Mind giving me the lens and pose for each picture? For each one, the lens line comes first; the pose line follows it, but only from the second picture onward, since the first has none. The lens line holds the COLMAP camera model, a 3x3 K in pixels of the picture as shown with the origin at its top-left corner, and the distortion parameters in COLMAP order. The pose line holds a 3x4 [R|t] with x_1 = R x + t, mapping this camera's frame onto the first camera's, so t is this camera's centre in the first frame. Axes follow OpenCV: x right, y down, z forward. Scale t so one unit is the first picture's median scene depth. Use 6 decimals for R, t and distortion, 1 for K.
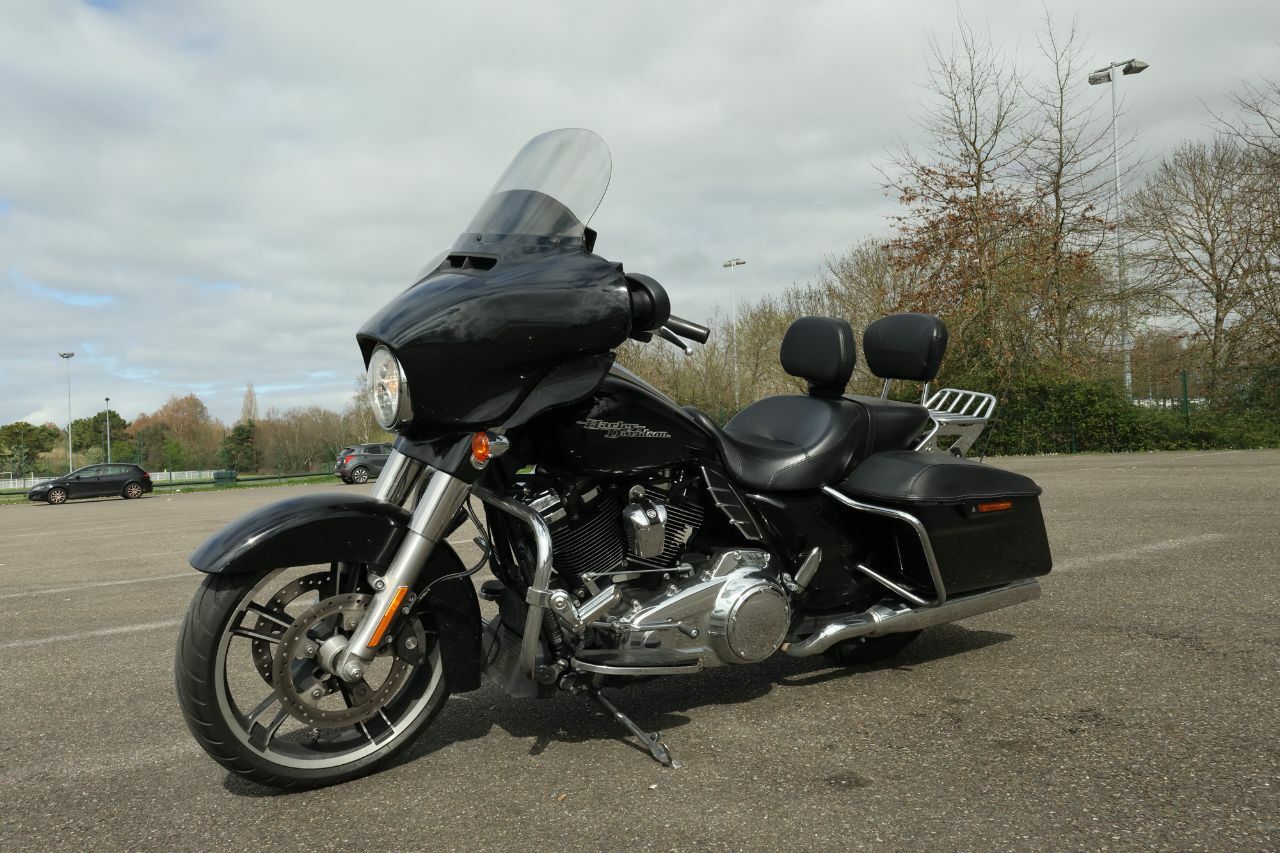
lens RADIAL K [[1001.9, 0, 637.0], [0, 1001.9, 423.8], [0, 0, 1]] dist [-0.006066, 0.004786]
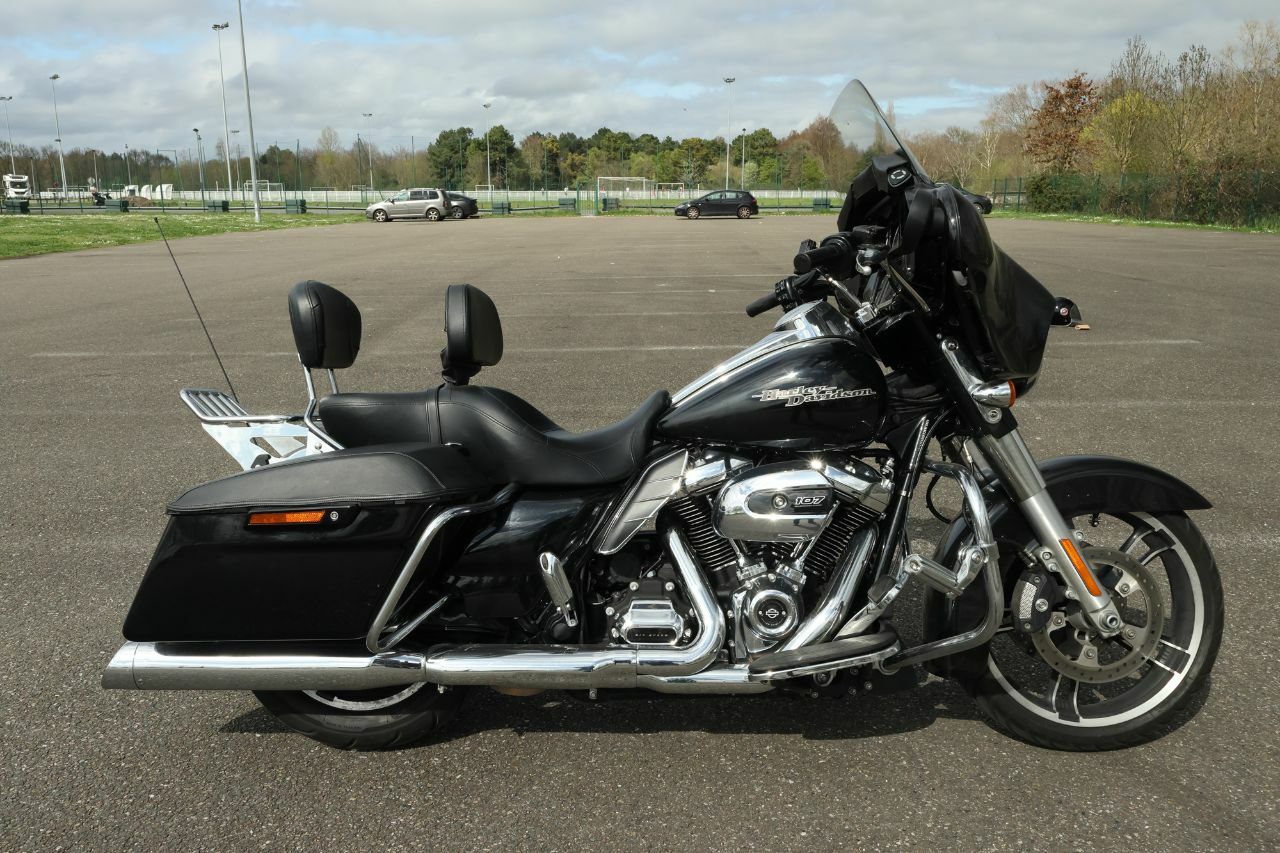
lens RADIAL K [[1001.9, 0, 636.8], [0, 1001.9, 427.6], [0, 0, 1]] dist [-0.006066, 0.004786]
pose [[0.817253, 0.181981, -0.546791, 0.137811], [-0.025058, 0.959155, 0.281770, -0.026966], [0.575733, -0.216576, 0.788432, -0.152975]]
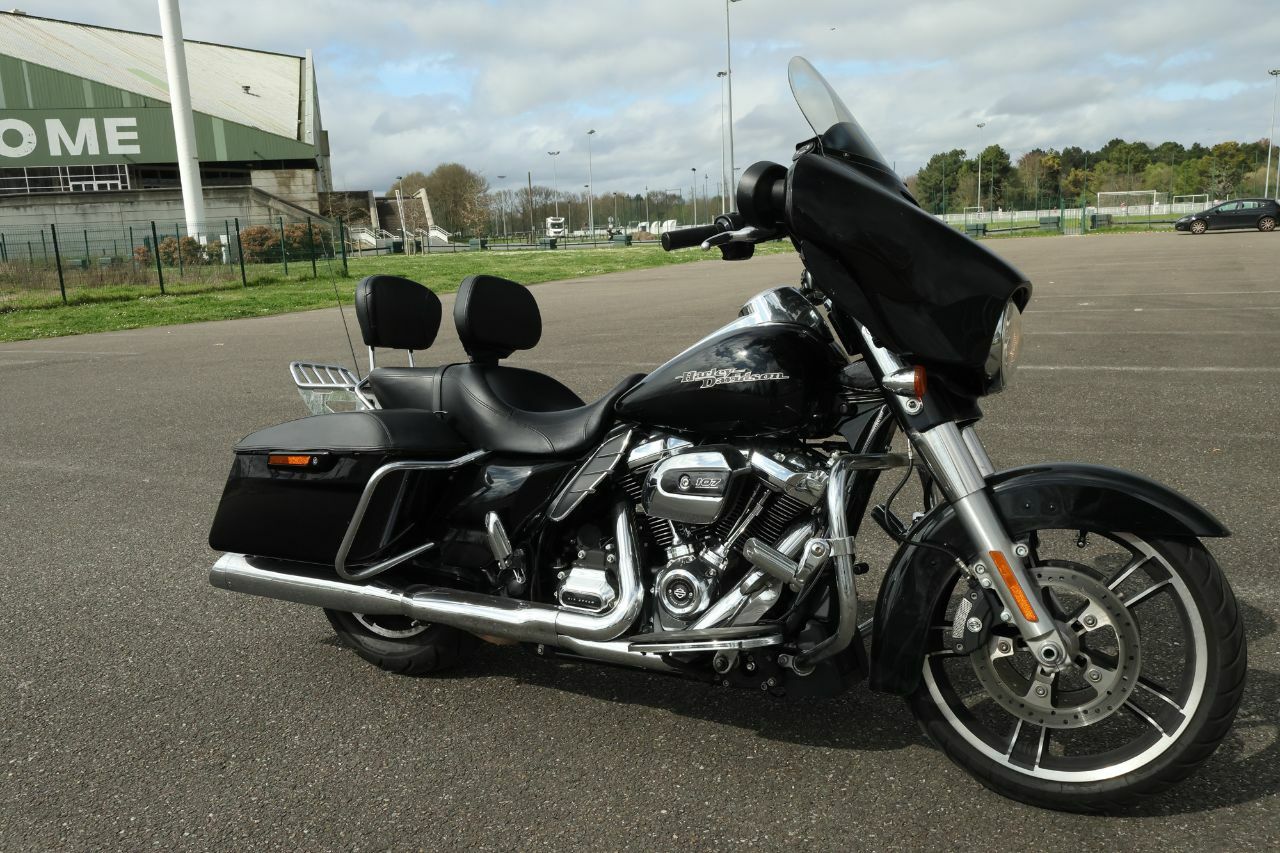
lens RADIAL K [[1001.9, 0, 637.7], [0, 1001.9, 422.8], [0, 0, 1]] dist [-0.006066, 0.004786]
pose [[0.470814, 0.198770, -0.859549, 0.159852], [0.044380, 0.967719, 0.248094, -0.024878], [0.881116, -0.154953, 0.446794, -0.133346]]
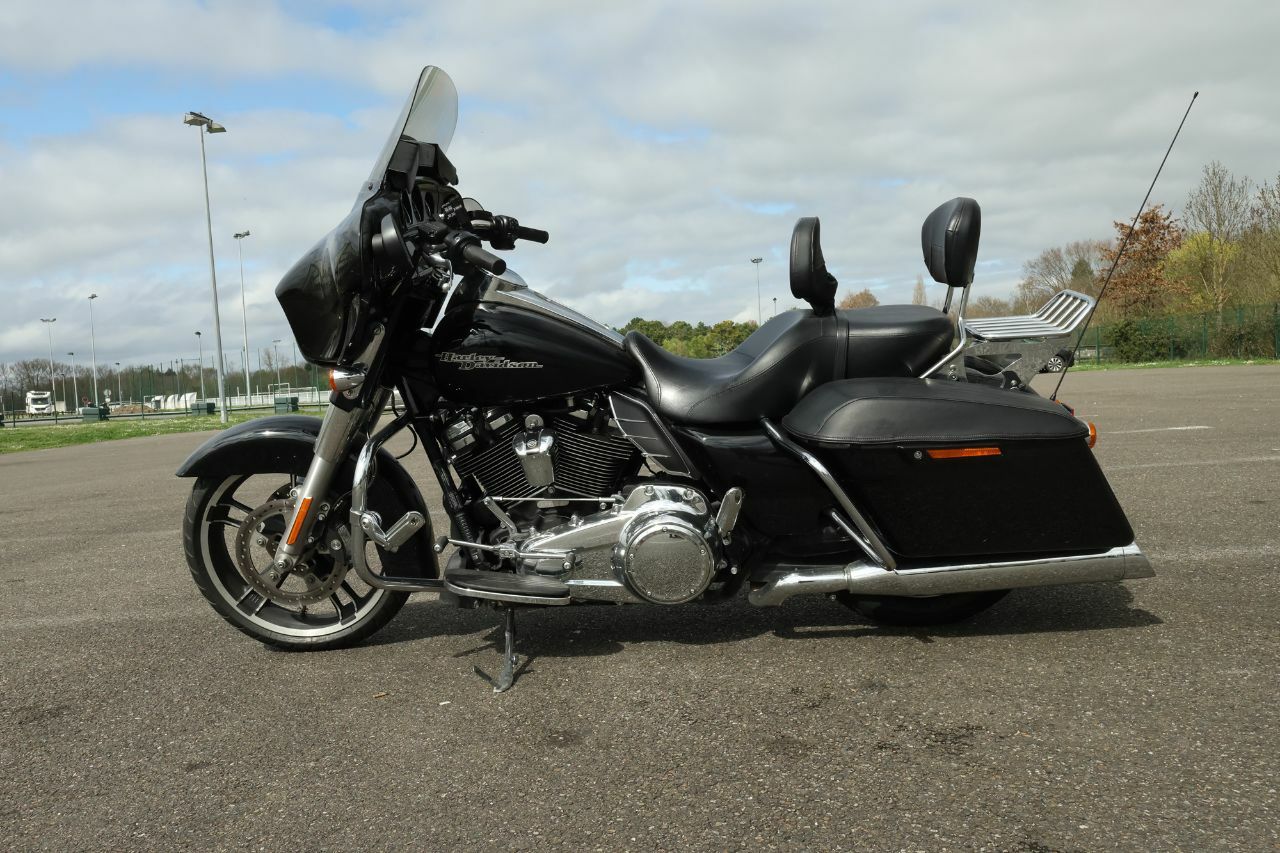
lens RADIAL K [[1001.9, 0, 636.3], [0, 1001.9, 438.5], [0, 0, 1]] dist [-0.006066, 0.004786]
pose [[0.796505, 0.042960, -0.603103, 0.043533], [0.031794, 0.993117, 0.112731, -0.001544], [0.603795, -0.108965, 0.789657, 0.017090]]
